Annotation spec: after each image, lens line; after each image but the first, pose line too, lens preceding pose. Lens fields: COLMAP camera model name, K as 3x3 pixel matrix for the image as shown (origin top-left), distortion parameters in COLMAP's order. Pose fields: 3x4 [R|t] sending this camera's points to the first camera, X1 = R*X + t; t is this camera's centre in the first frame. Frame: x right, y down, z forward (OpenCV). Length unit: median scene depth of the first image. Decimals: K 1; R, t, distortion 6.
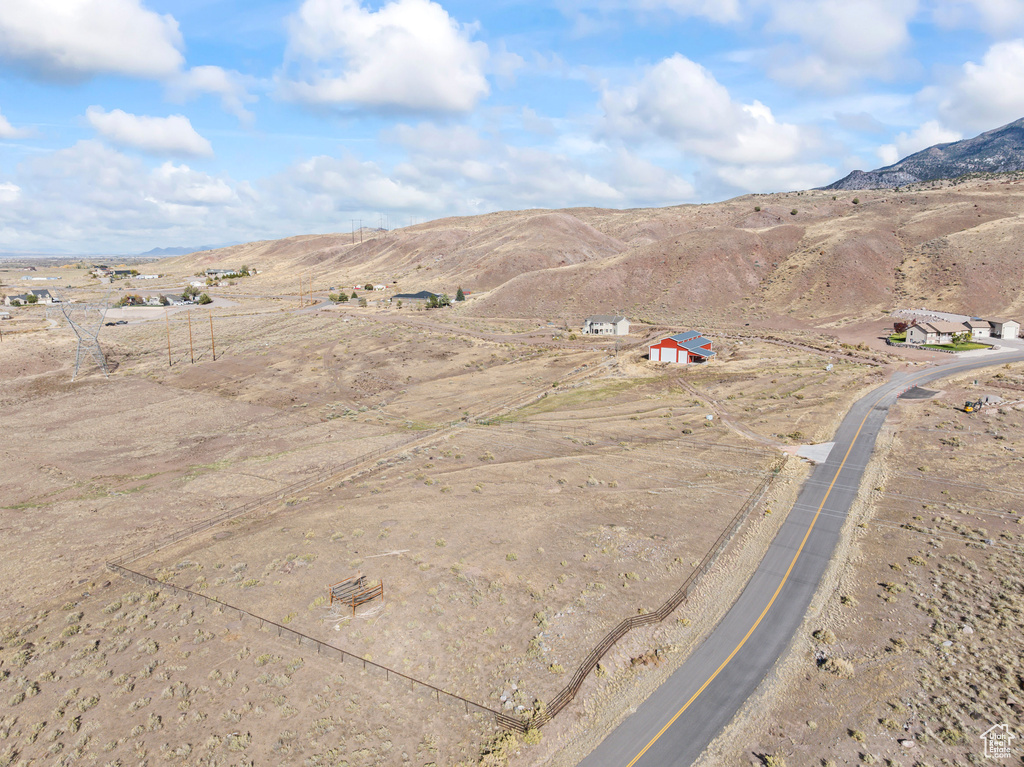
lens RADIAL K [[719.0, 0, 514.6], [0, 719.0, 376.5], [0, 0, 1]] dist [-0.036101, -0.000024]
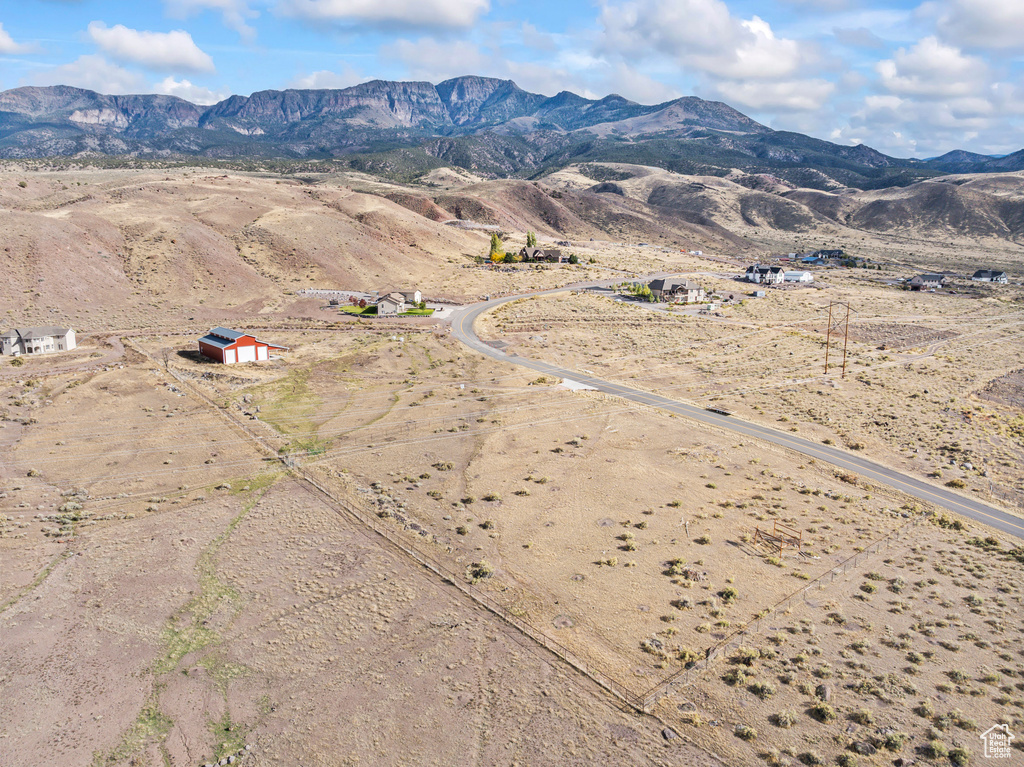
lens RADIAL K [[719.0, 0, 514.6], [0, 719.0, 376.5], [0, 0, 1]] dist [-0.036101, -0.000024]
pose [[0.296347, -0.175423, 0.938832, -0.389719], [0.161074, 0.978087, 0.131914, -0.048448], [-0.941400, 0.112129, 0.318109, 0.287858]]
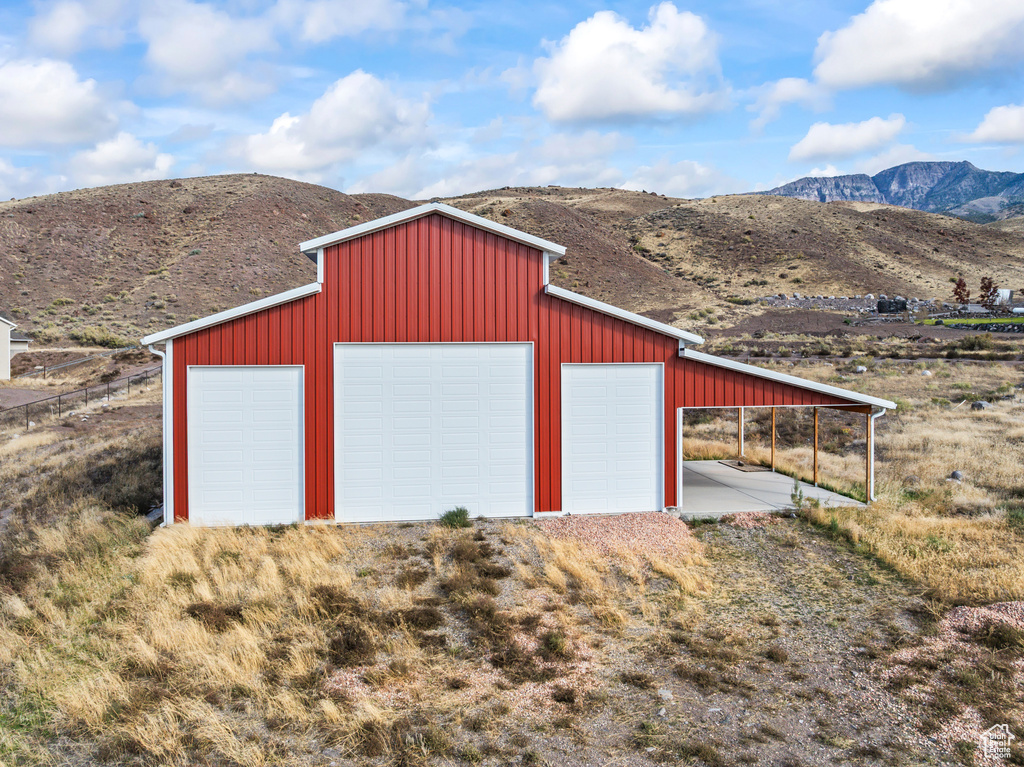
lens RADIAL K [[728.5, 0, 517.4], [0, 728.5, 358.7], [0, 0, 1]] dist [-0.066235, 0.042815]
pose [[0.757072, -0.012362, 0.653214, 0.134548], [0.117066, 0.986206, -0.117015, -0.017560], [-0.642757, 0.165058, 0.748077, 0.672283]]
